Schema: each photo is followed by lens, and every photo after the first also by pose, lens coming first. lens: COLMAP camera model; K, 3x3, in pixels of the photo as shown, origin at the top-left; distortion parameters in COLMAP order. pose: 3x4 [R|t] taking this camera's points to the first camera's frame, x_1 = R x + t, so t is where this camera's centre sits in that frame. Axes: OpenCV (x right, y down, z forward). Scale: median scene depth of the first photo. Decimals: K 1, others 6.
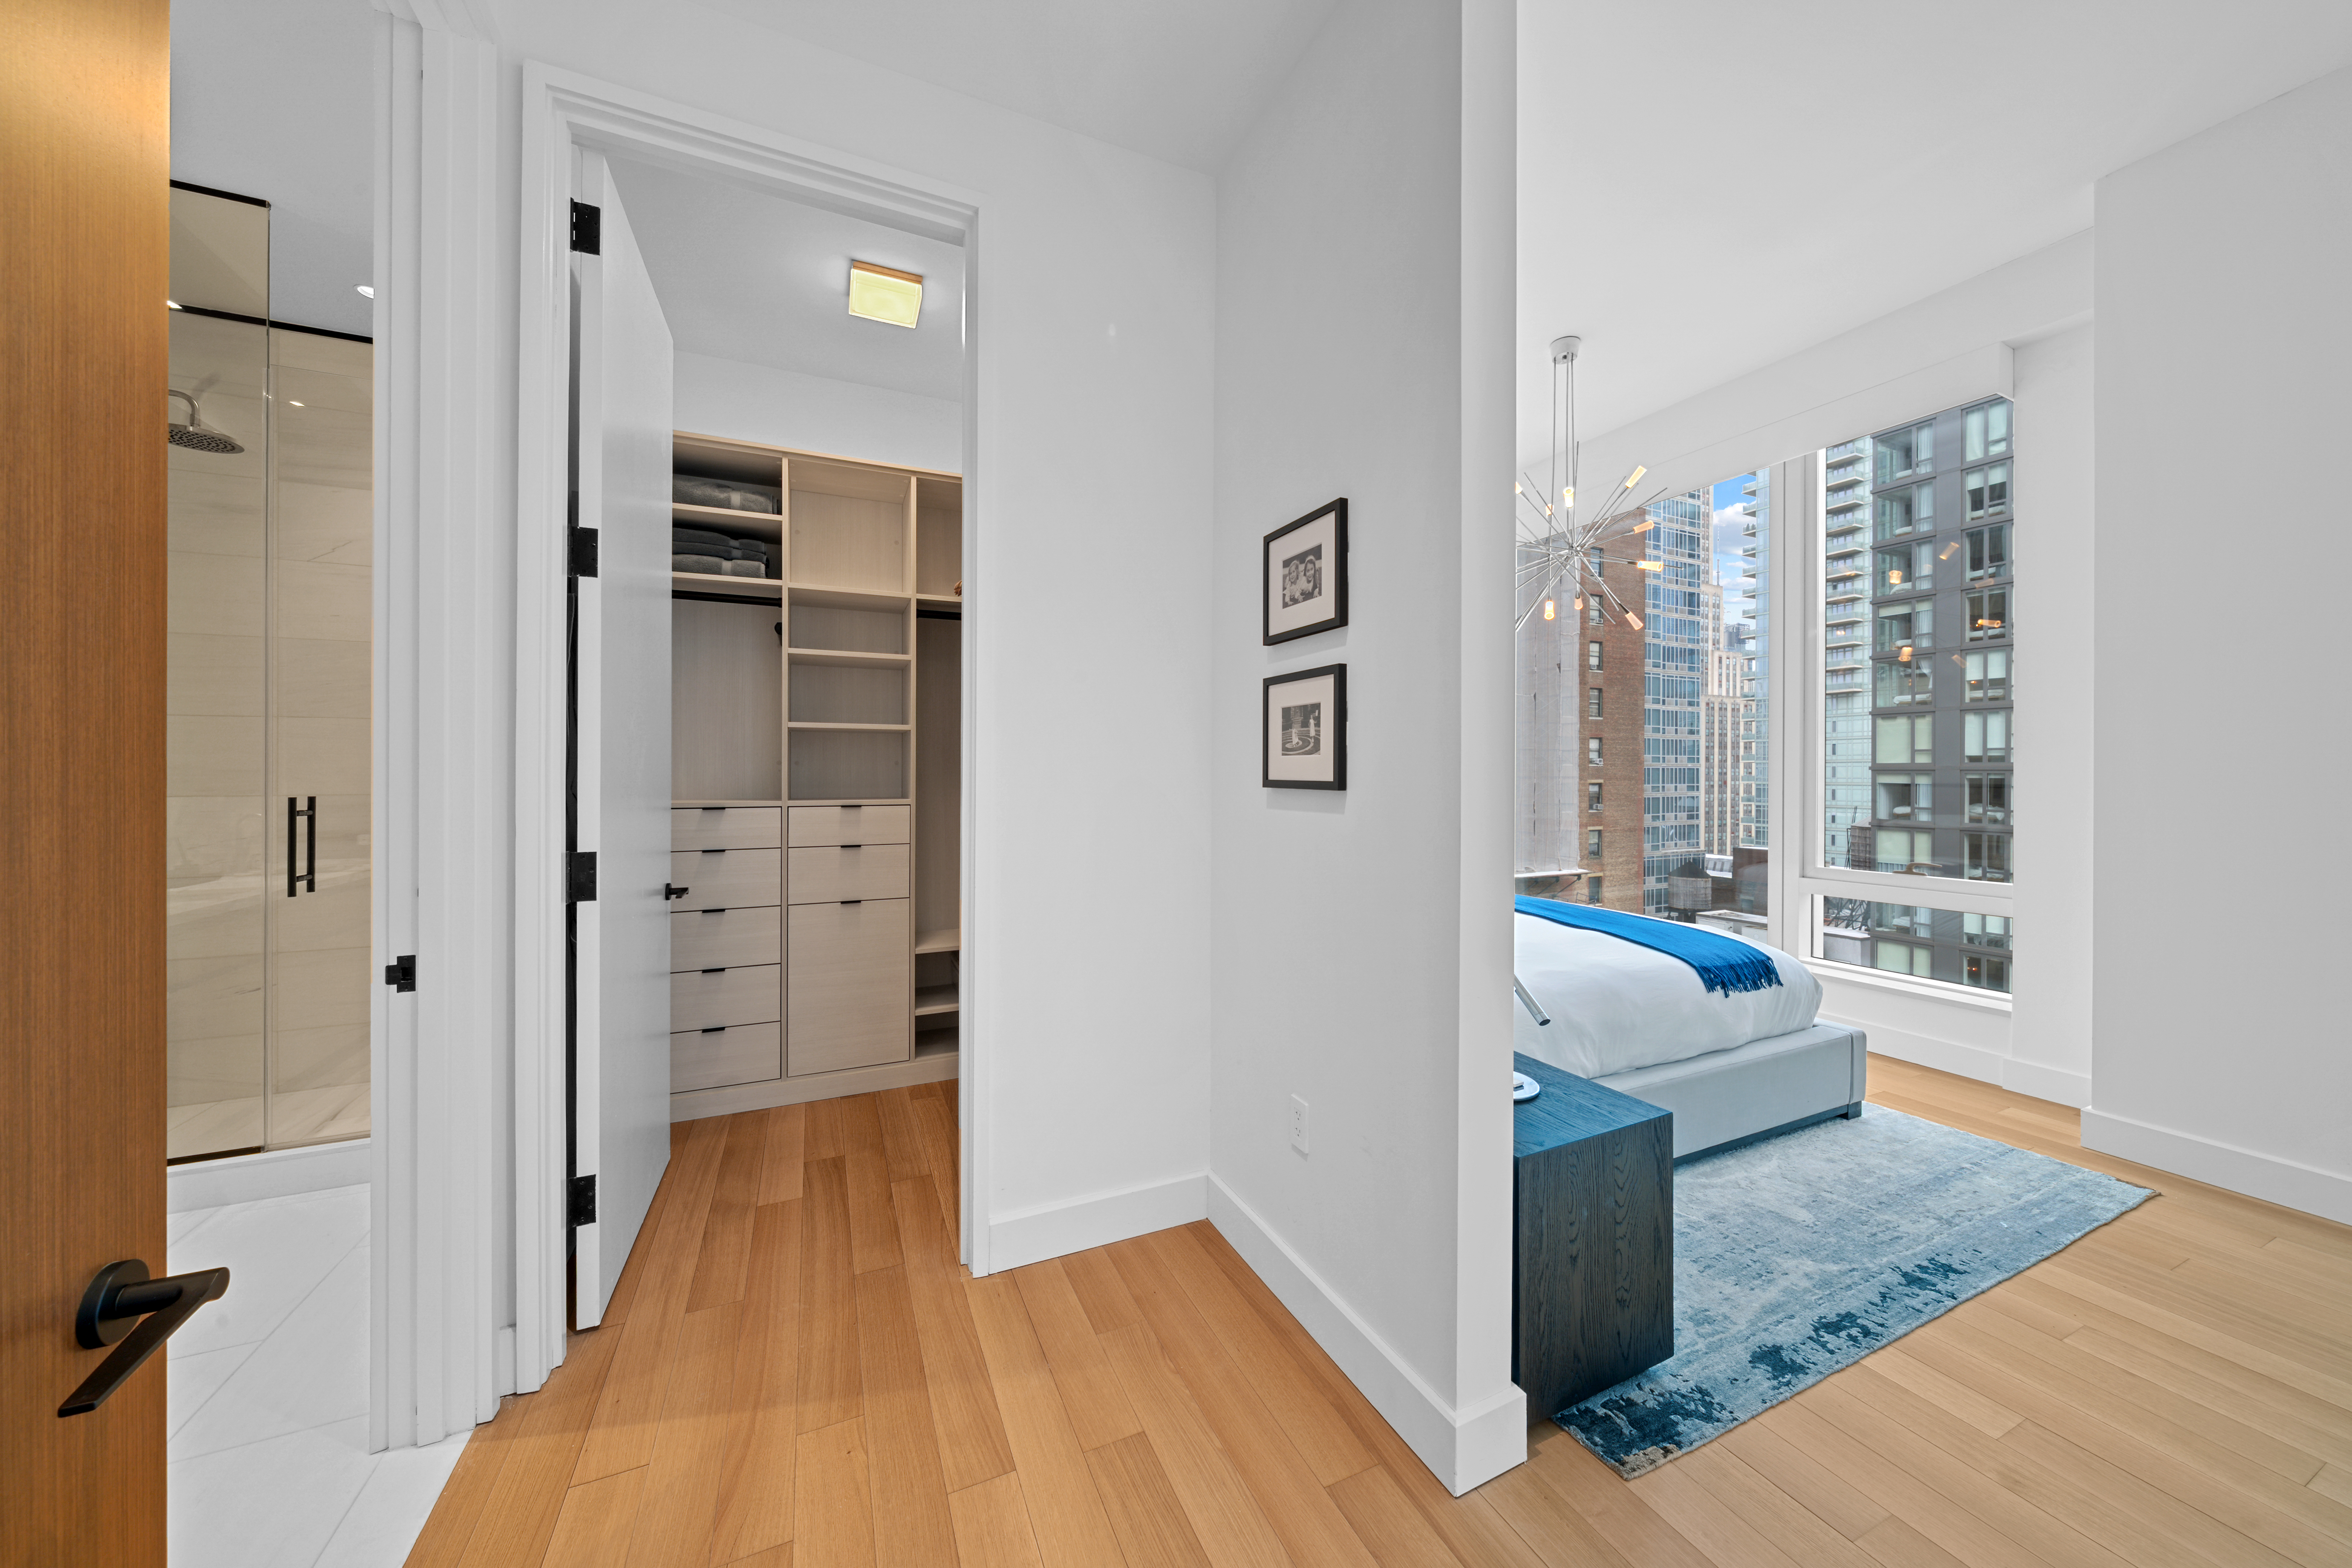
lens RADIAL K [[806.4, 0, 1182.8], [0, 806.4, 781.5], [0, 0, 1]] dist [-0.001904, -0.000205]
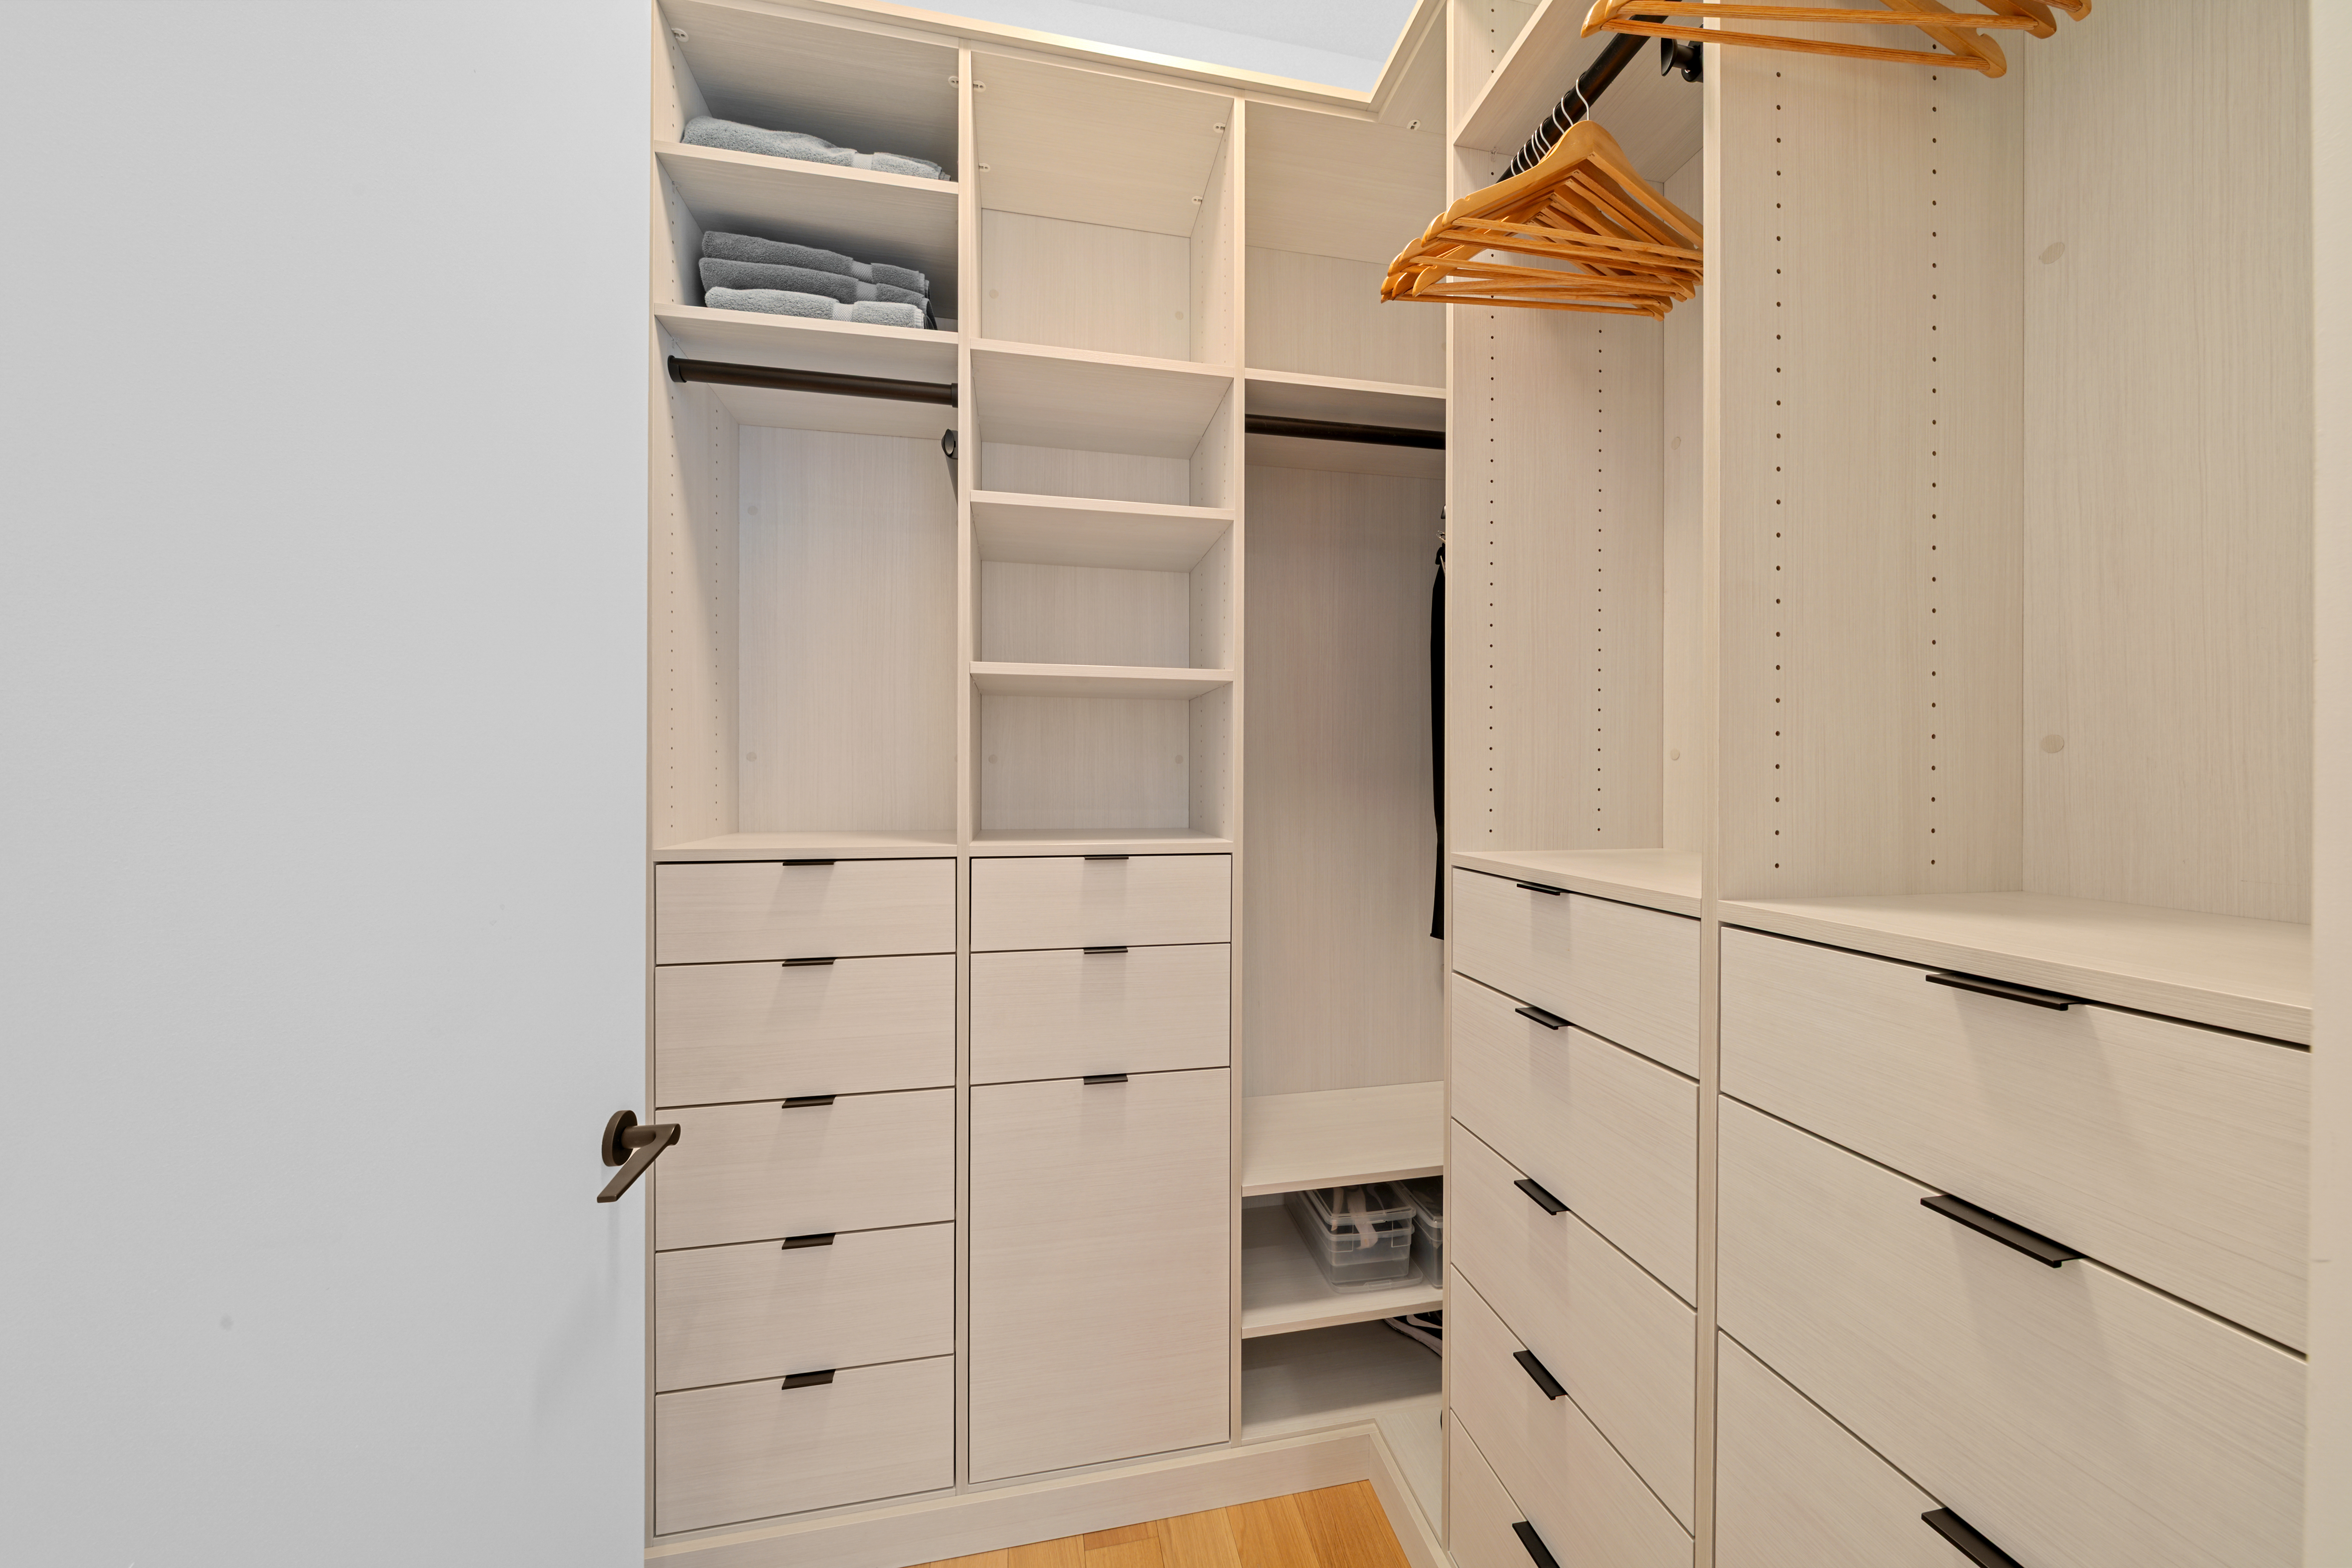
lens RADIAL K [[806.4, 0, 1182.8], [0, 806.4, 781.5], [0, 0, 1]] dist [-0.001904, -0.000205]
pose [[0.973849, -0.003776, -0.227165, -0.276166], [0.001049, 0.999926, -0.012126, -0.004409], [0.227194, 0.011571, 0.973781, 0.594429]]
